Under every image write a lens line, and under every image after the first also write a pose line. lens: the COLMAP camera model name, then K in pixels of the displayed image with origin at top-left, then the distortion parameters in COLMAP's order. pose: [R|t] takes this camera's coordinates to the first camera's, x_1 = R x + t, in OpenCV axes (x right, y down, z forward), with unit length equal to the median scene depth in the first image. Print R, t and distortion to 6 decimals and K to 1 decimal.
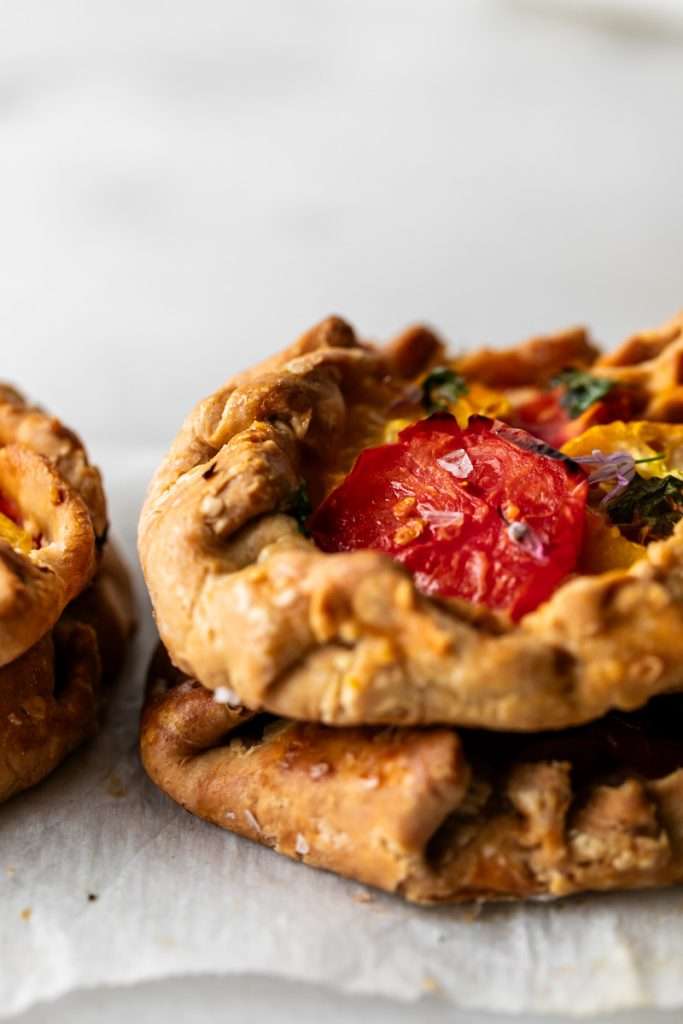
lens RADIAL K [[3554.7, 0, 336.7], [0, 3554.7, 514.6], [0, 0, 1]] dist [0.029043, 0.000000]
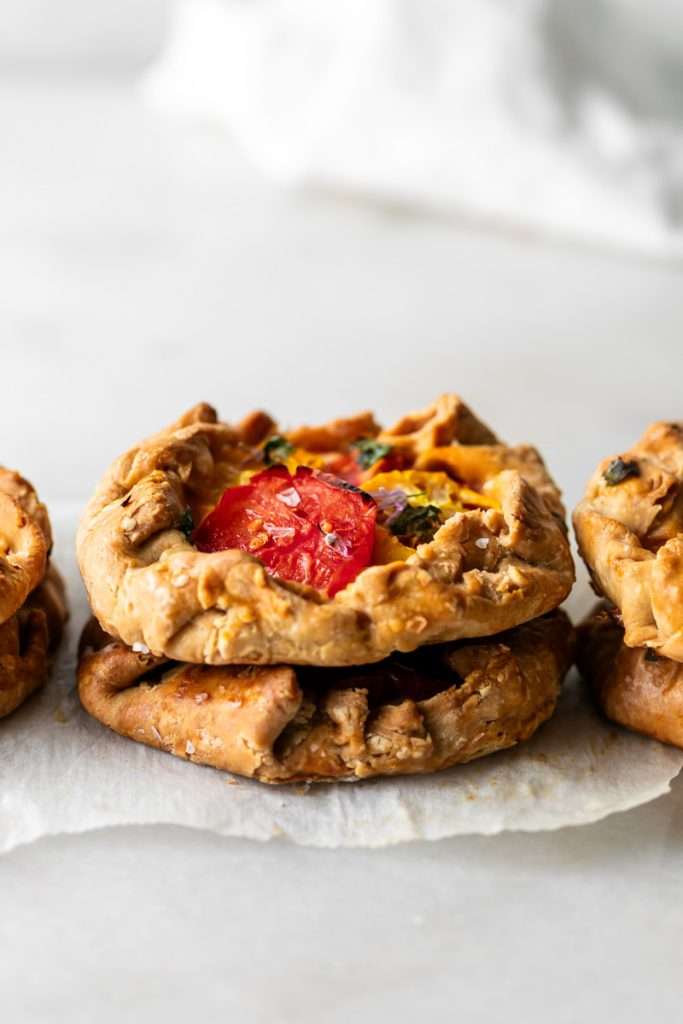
lens RADIAL K [[3554.7, 0, 343.4], [0, 3554.7, 512.5], [0, 0, 1]] dist [0.029043, 0.000000]
pose [[0.997400, -0.004858, 0.071901, -0.052434], [0.008613, 0.998610, -0.052003, 0.071711], [-0.071549, 0.052487, 0.996055, -0.508063]]
